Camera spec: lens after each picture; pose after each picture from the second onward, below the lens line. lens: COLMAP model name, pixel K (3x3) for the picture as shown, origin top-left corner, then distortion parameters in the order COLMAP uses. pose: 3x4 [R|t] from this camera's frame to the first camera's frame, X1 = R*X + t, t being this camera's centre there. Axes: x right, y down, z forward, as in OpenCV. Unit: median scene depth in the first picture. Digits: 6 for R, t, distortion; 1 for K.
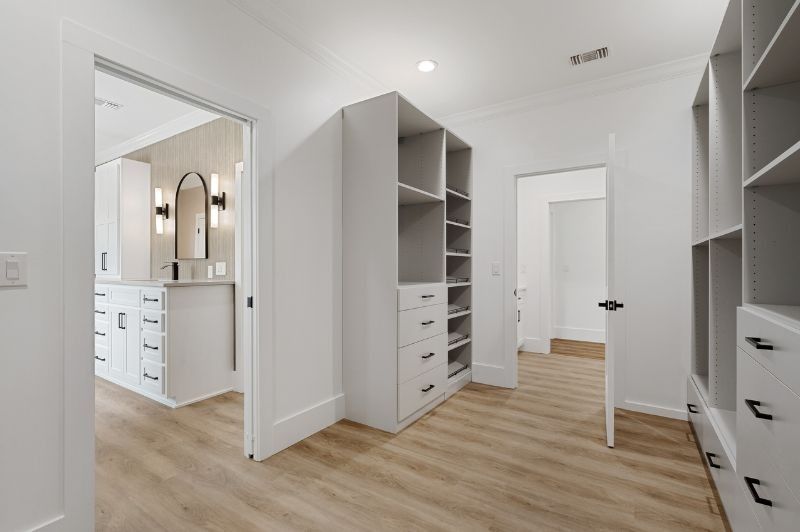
lens RADIAL K [[366.4, 0, 400.0], [0, 366.4, 266.0], [0, 0, 1]] dist [-0.002378, 0.000542]
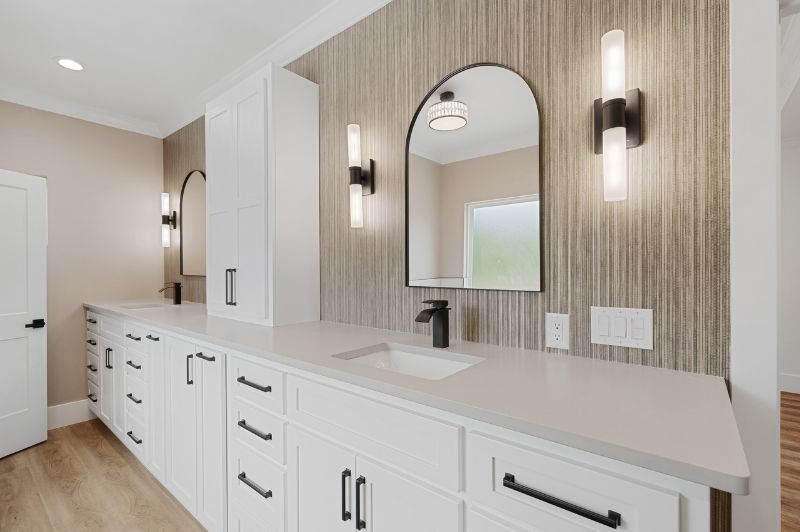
lens RADIAL K [[366.4, 0, 400.0], [0, 366.4, 266.0], [0, 0, 1]] dist [-0.002378, 0.000542]
pose [[0.995002, -0.005163, -0.099721, -1.053312], [0.005134, 0.999987, -0.000555, -0.076872], [0.099723, 0.000040, 0.995015, 1.057973]]
